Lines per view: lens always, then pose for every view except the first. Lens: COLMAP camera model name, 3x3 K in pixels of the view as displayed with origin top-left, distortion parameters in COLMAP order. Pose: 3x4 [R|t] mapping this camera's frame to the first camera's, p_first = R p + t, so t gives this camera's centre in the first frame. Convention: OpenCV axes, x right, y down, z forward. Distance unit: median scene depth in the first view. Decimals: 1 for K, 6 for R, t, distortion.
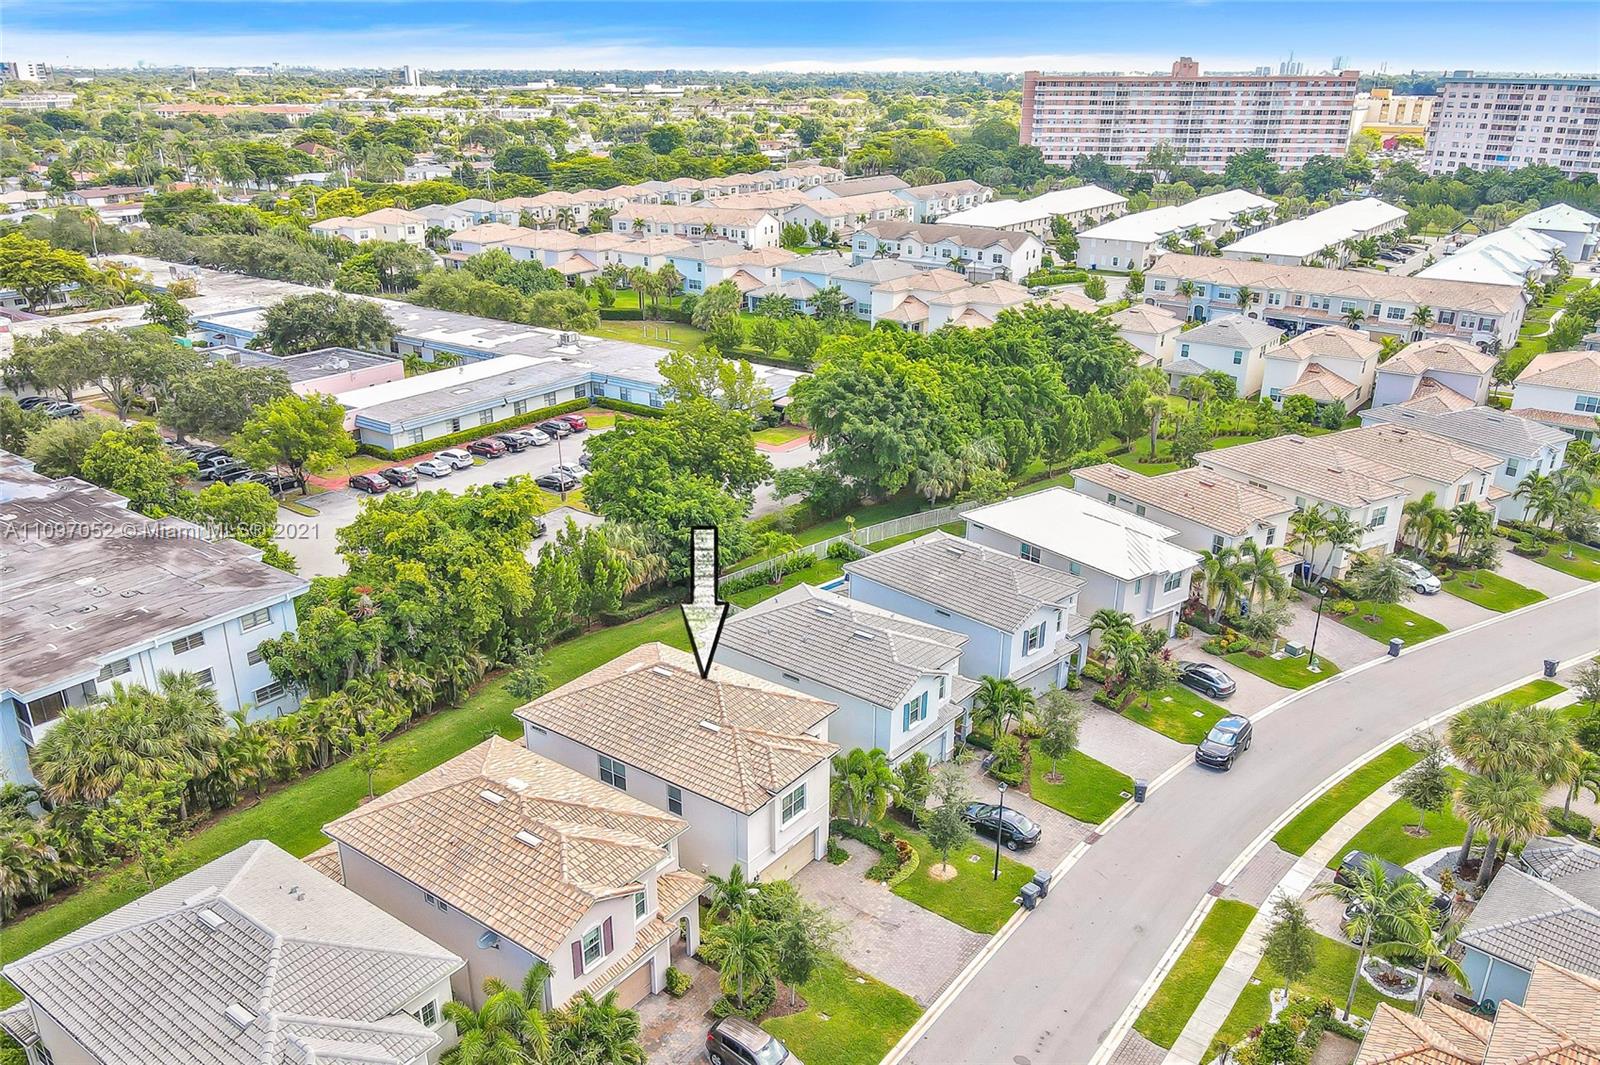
lens RADIAL K [[1228.9, 0, 826.2], [0, 1228.9, 531.5], [0, 0, 1]] dist [0.002076, 0.002978]
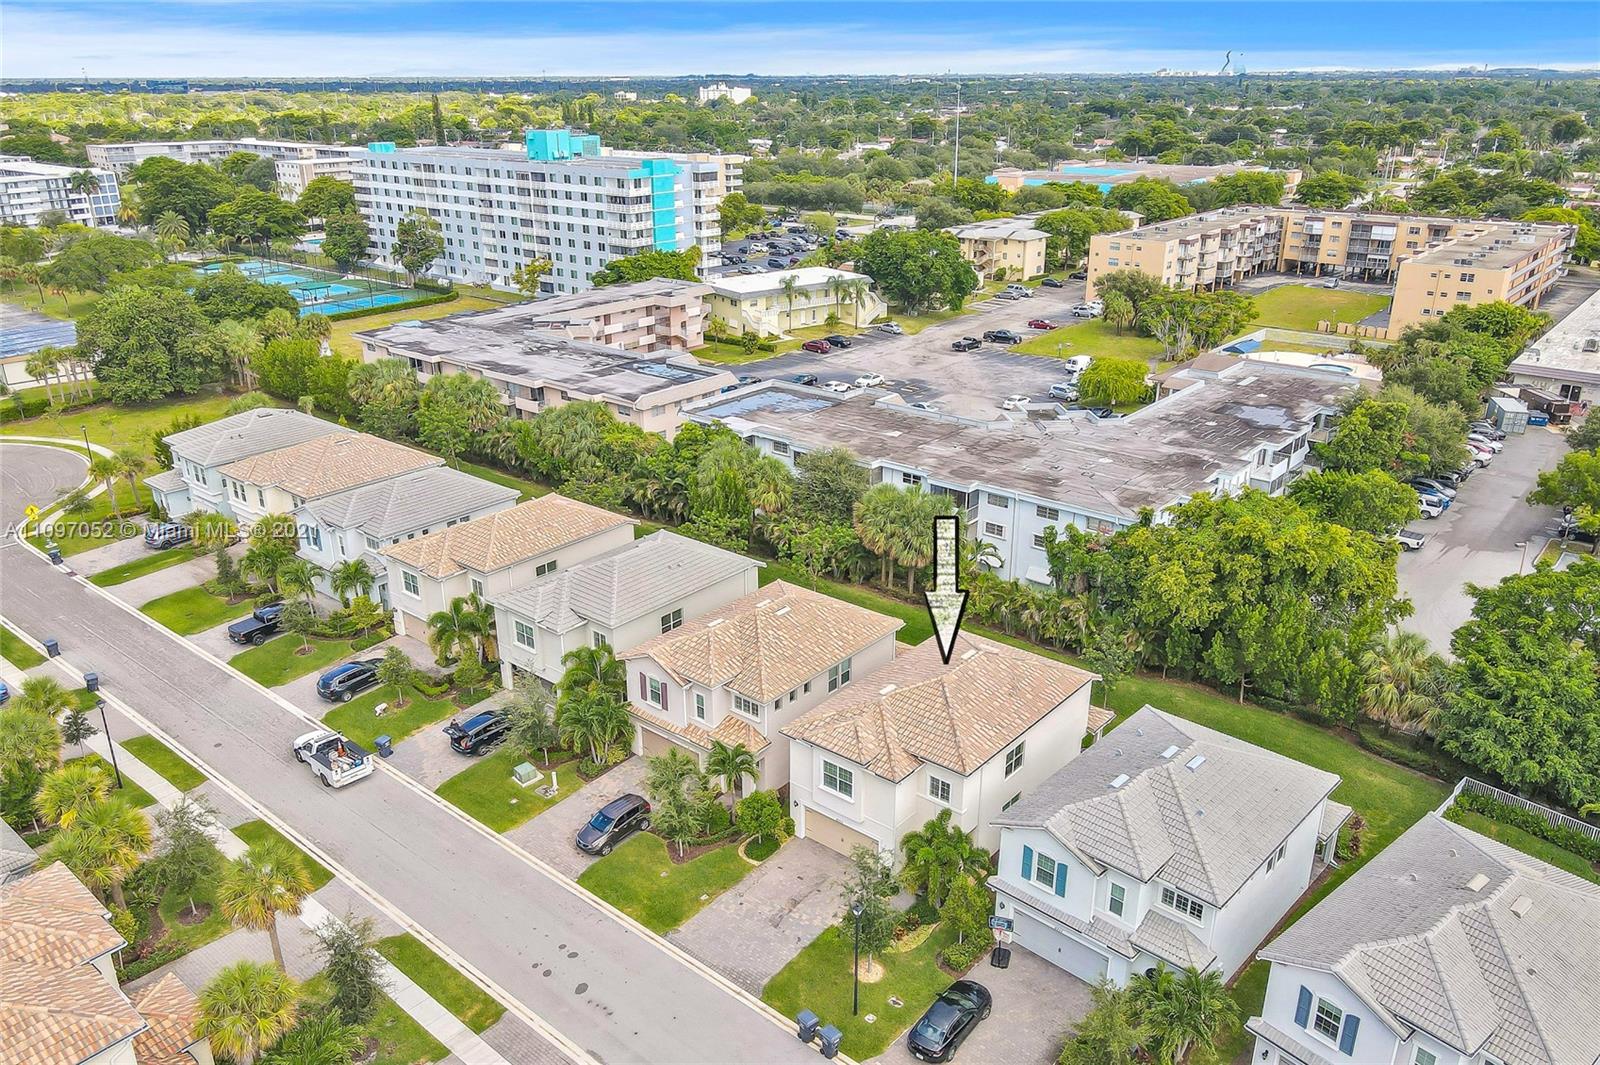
lens RADIAL K [[1191.7, 0, 800.0], [0, 1191.7, 532.5], [0, 0, 1]] dist [0.004490, 0.010164]
pose [[-0.074247, 0.354946, -0.931934, 0.572228], [-0.348052, 0.866525, 0.357763, -0.210137], [0.934530, 0.350924, 0.059203, 0.570377]]
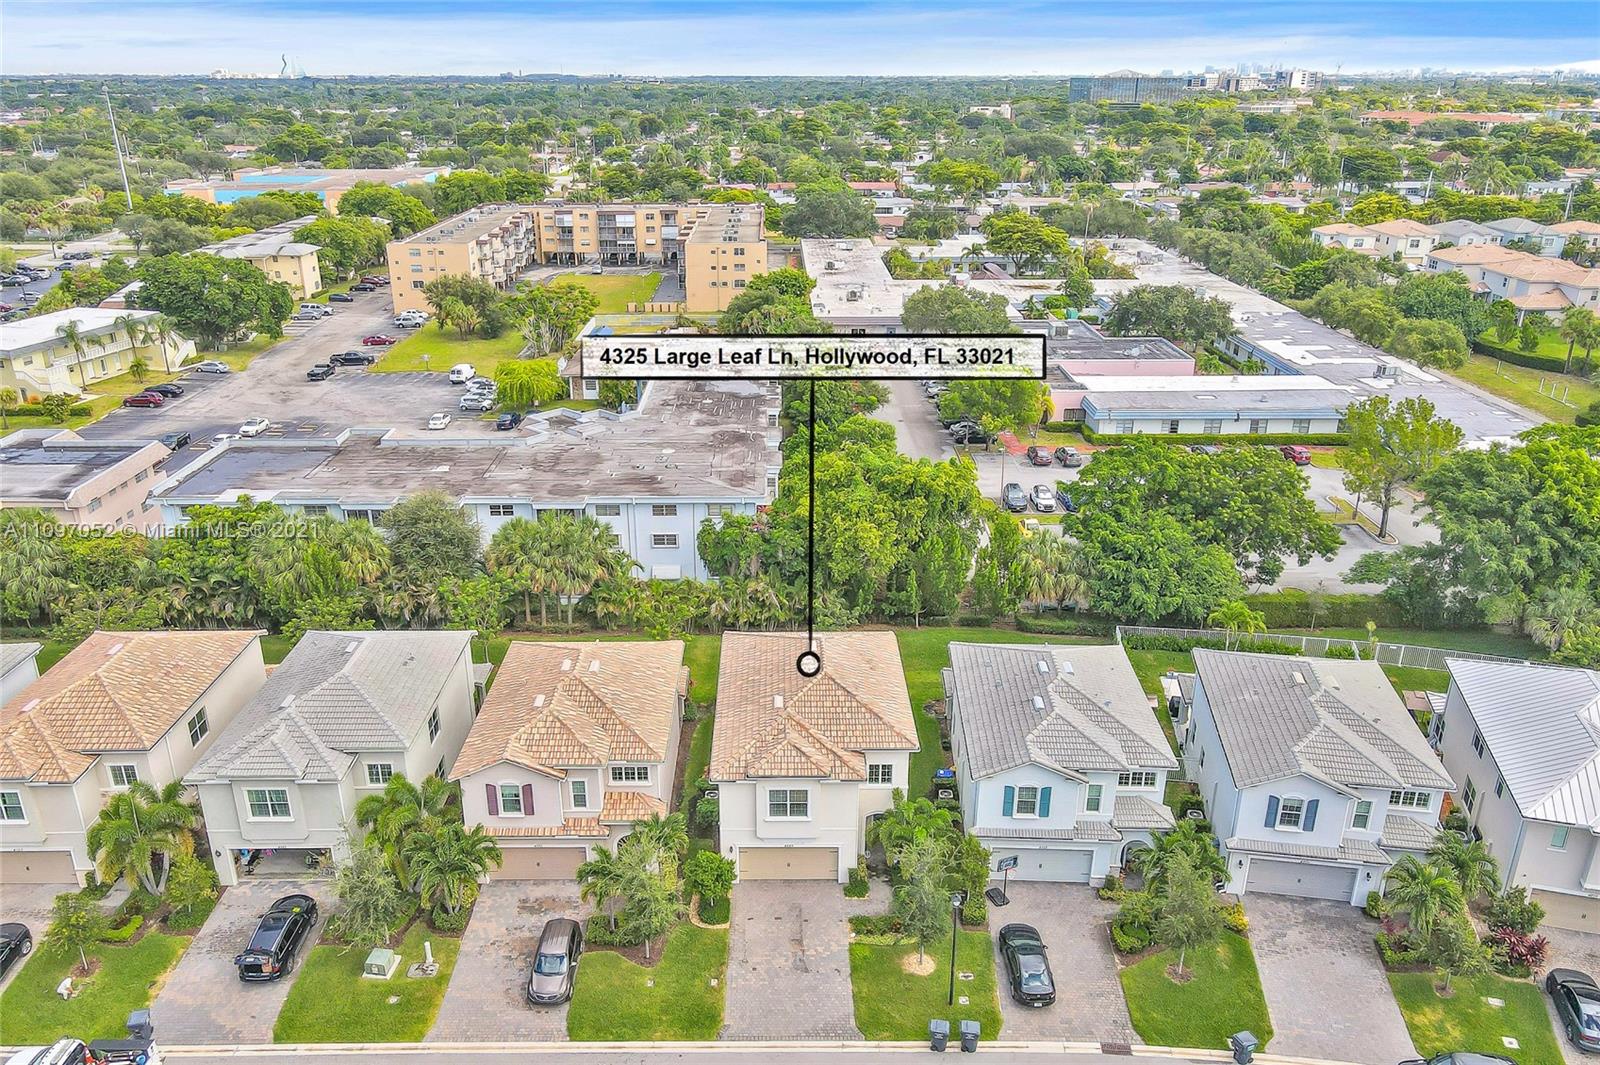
lens RADIAL K [[1191.7, 0, 800.0], [0, 1191.7, 532.5], [0, 0, 1]] dist [0.004490, 0.010164]
pose [[0.596503, 0.283835, -0.750748, 0.436778], [-0.280494, 0.950122, 0.136347, -0.082829], [0.752002, 0.129249, 0.646365, 0.242254]]
